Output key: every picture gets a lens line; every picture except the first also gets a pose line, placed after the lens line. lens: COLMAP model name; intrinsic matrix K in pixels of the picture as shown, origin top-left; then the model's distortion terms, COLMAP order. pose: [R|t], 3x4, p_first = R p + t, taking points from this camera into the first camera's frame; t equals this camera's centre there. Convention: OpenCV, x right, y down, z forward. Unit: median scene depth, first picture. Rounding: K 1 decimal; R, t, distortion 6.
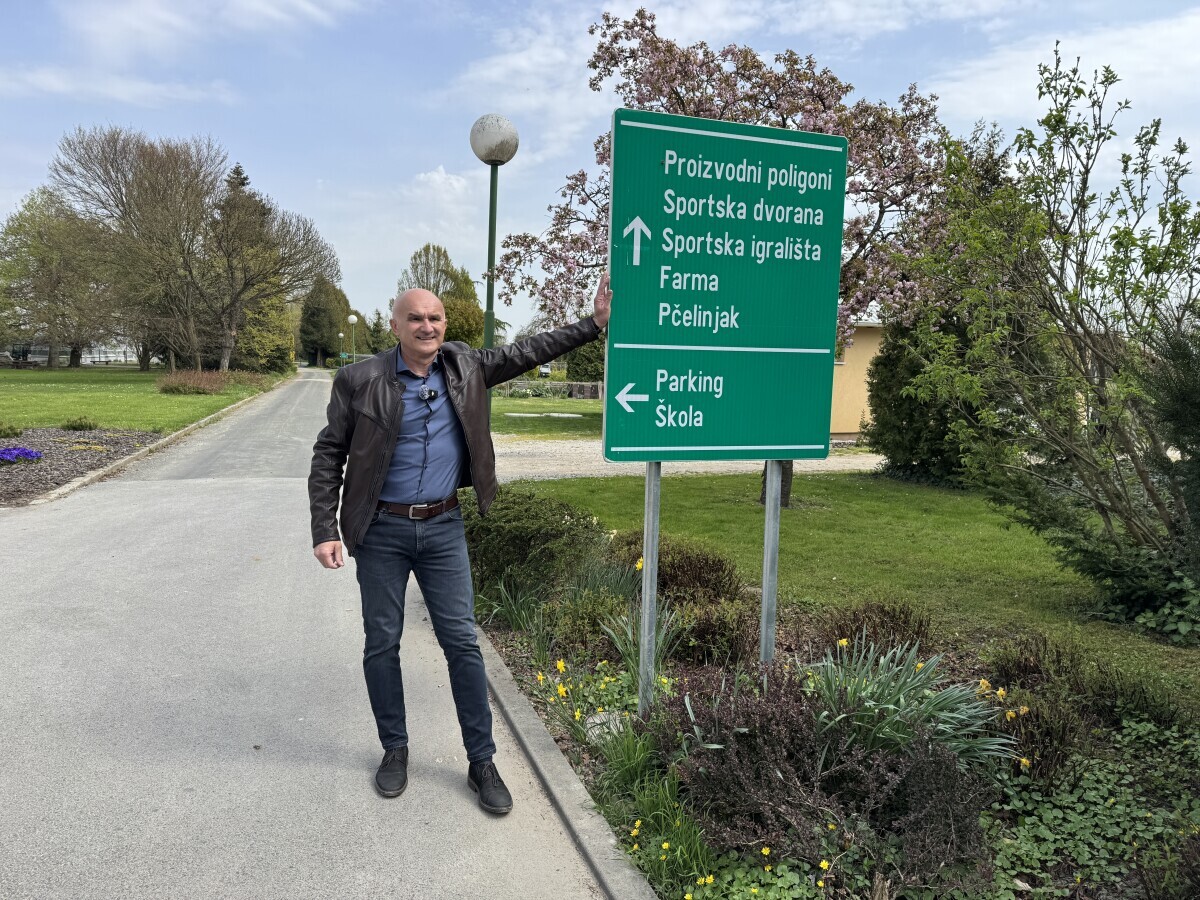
lens RADIAL K [[864.5, 0, 600.0], [0, 864.5, 450.0], [0, 0, 1]] dist [0.092377, -0.122807]
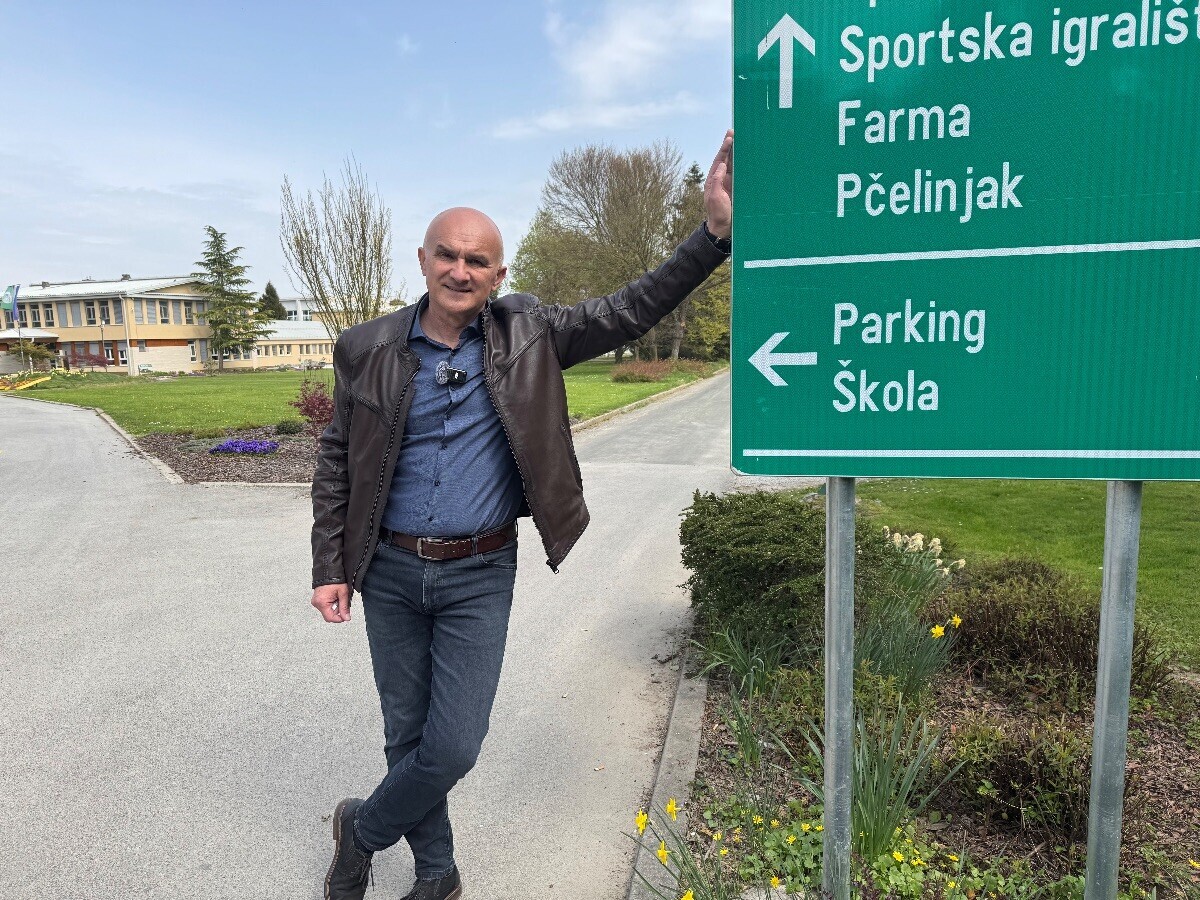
lens RADIAL K [[863.2, 0, 600.6], [0, 863.2, 459.5], [0, 0, 1]] dist [-0.006478, -0.000408]
pose [[0.858449, 0.015400, -0.512667, 0.210588], [-0.000679, 0.999582, 0.028890, -0.013183], [0.512898, -0.024452, 0.858101, 0.469238]]
